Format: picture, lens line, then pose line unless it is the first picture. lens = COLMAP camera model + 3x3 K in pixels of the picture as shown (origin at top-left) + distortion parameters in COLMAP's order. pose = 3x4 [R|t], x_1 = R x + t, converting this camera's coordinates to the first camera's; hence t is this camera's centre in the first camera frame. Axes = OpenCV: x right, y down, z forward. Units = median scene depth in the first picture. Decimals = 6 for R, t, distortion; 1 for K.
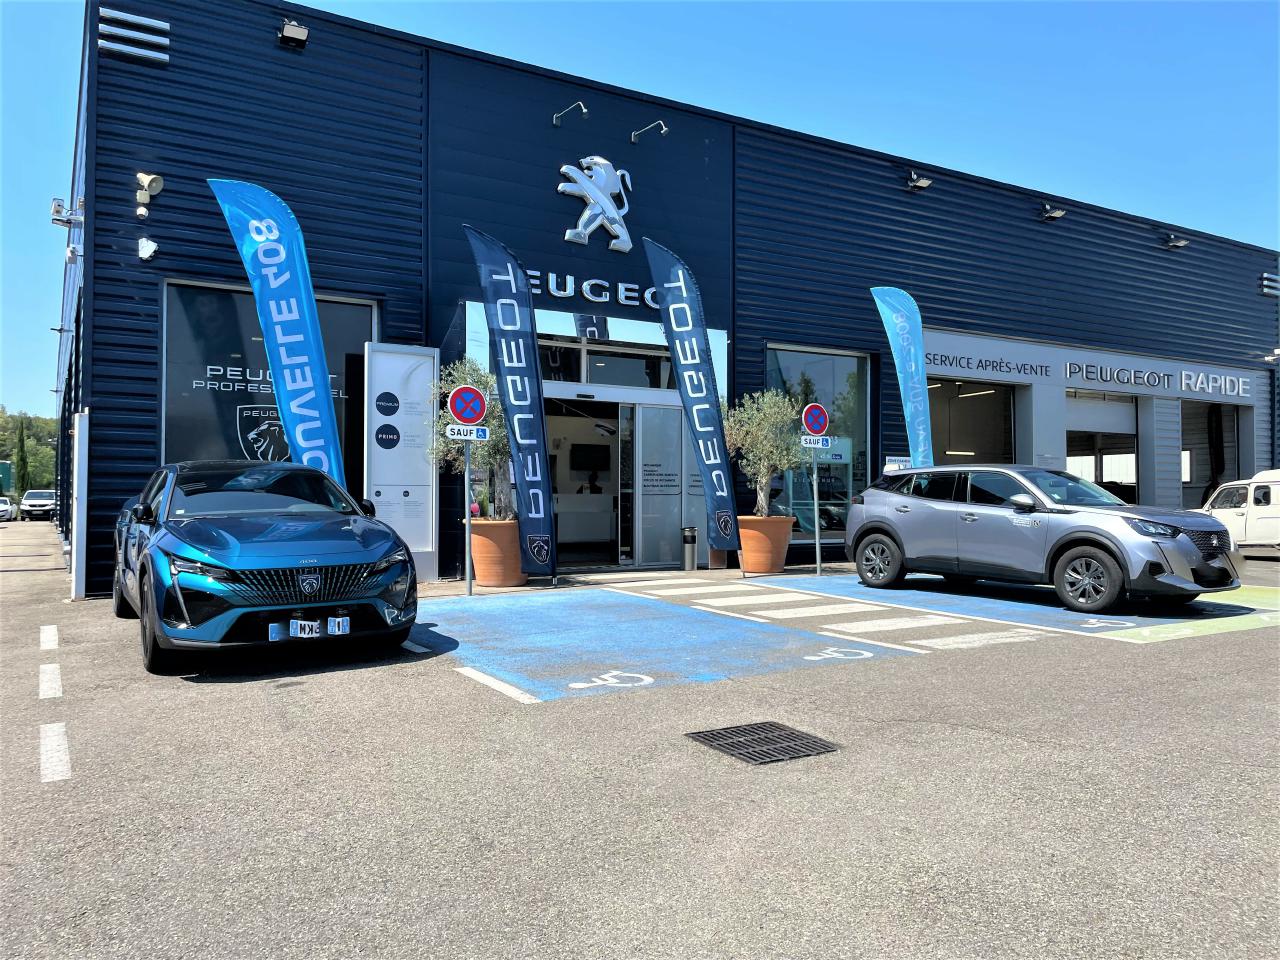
lens RADIAL K [[957.2, 0, 631.3], [0, 957.2, 486.2], [0, 0, 1]] dist [0.056462, -0.054721]
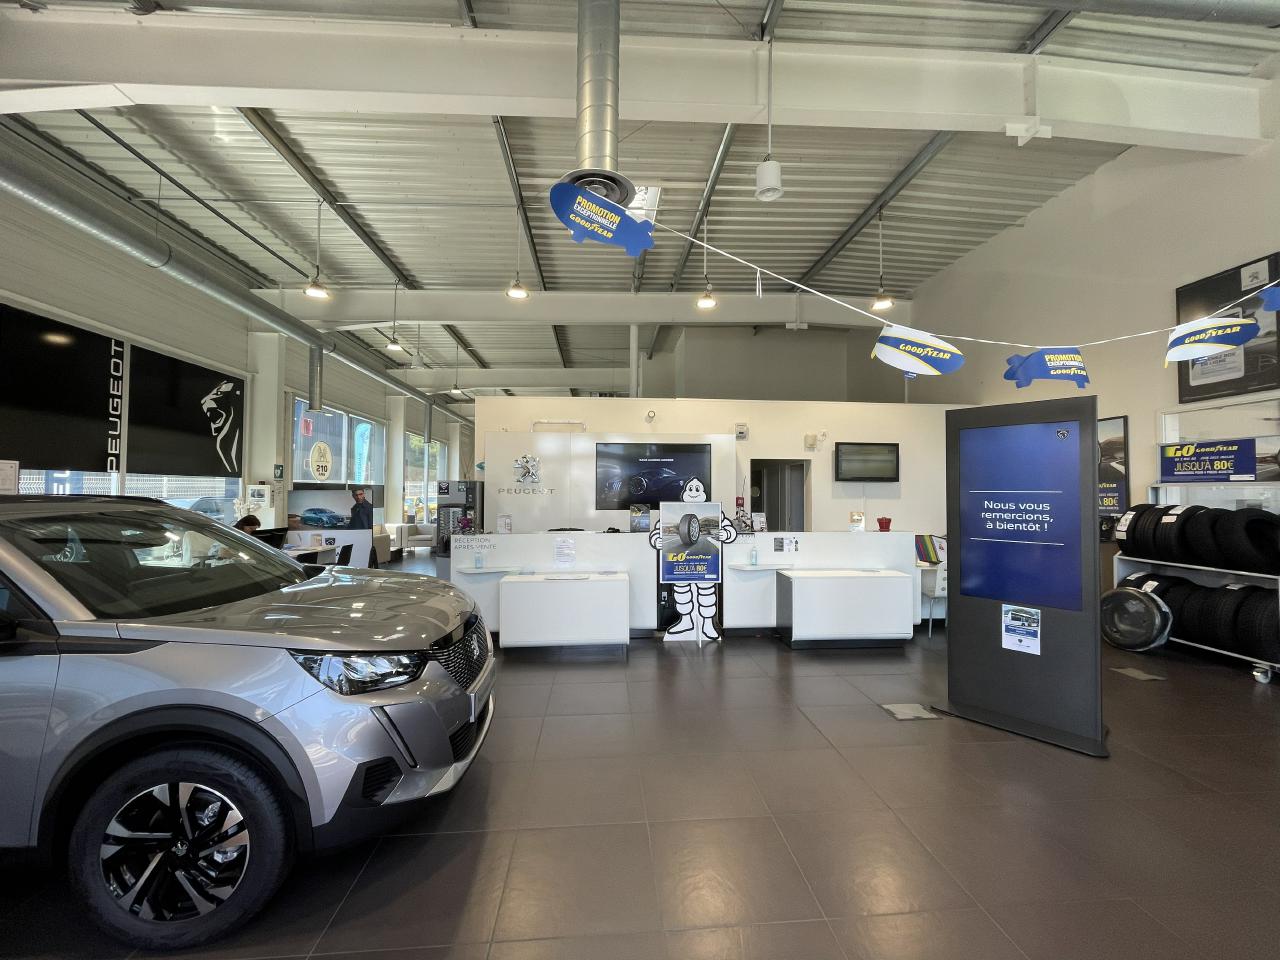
lens RADIAL K [[517.6, 0, 639.8], [0, 517.6, 474.8], [0, 0, 1]] dist [-0.002488, -0.000224]
pose [[0.450926, 0.019310, 0.892352, 0.311935], [-0.008886, 0.999814, -0.017145, -0.029680], [-0.892517, -0.000199, 0.451014, 0.636372]]
